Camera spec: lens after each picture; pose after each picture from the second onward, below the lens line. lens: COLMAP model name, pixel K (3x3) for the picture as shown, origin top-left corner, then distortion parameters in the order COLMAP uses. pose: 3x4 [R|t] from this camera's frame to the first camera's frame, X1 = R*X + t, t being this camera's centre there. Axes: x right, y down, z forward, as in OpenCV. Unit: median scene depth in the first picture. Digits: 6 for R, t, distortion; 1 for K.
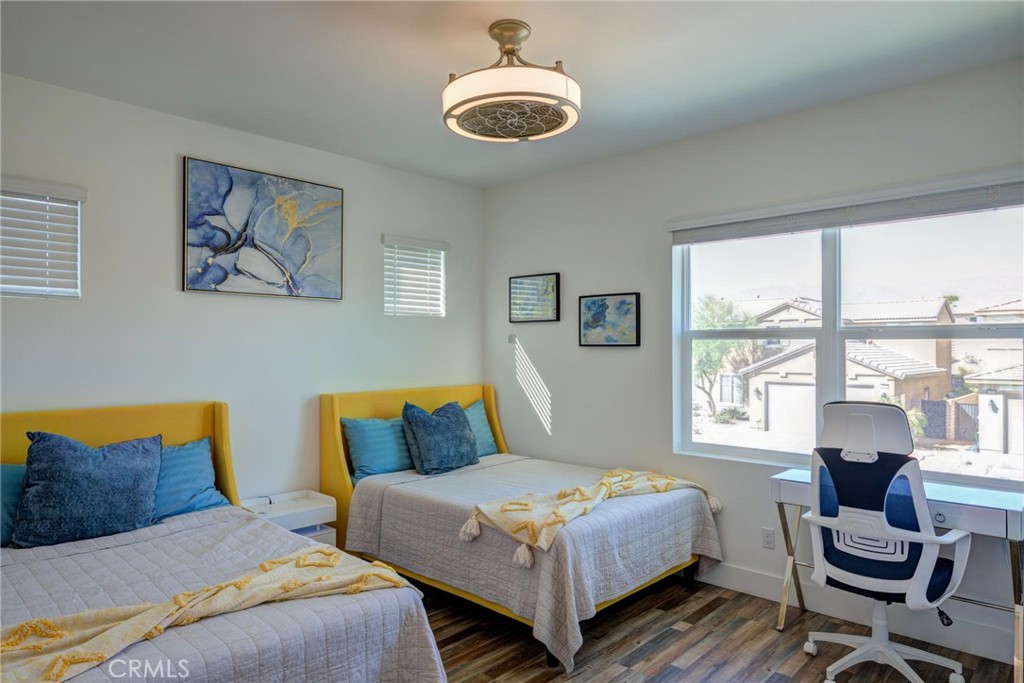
lens RADIAL K [[641.2, 0, 512.6], [0, 641.2, 314.2], [0, 0, 1]] dist [-0.004933, -0.001385]
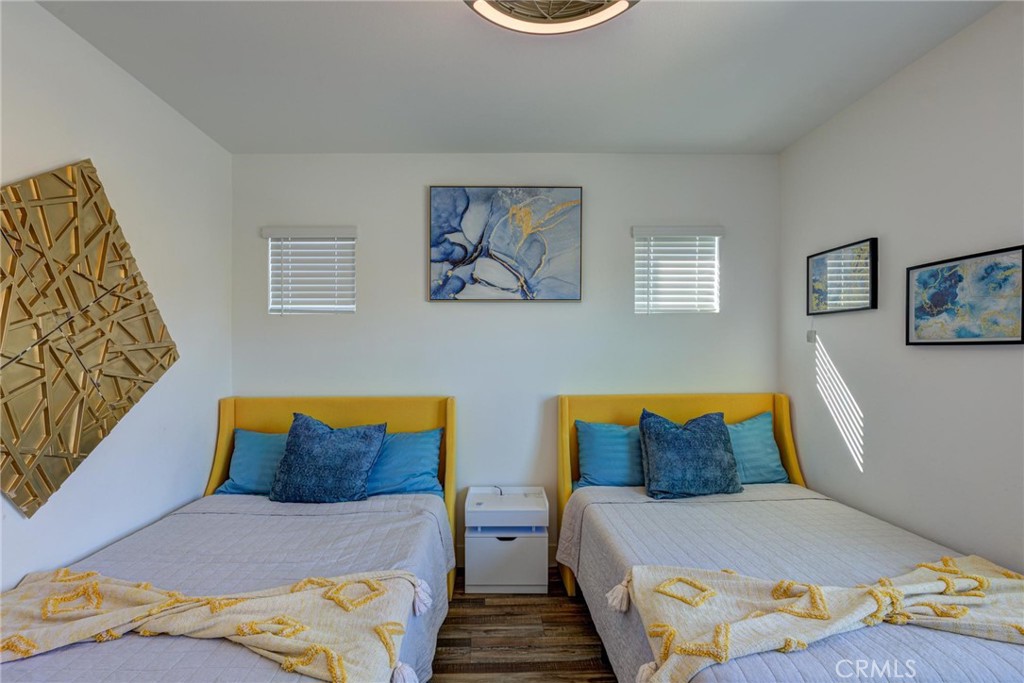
lens RADIAL K [[468.7, 0, 509.5], [0, 468.7, 350.4], [0, 0, 1]] dist [-0.025756, 0.008178]
pose [[0.699546, -0.002488, -0.714583, 0.179831], [0.041185, 0.998472, 0.036843, 0.024722], [0.713399, -0.055203, 0.698580, 0.446536]]
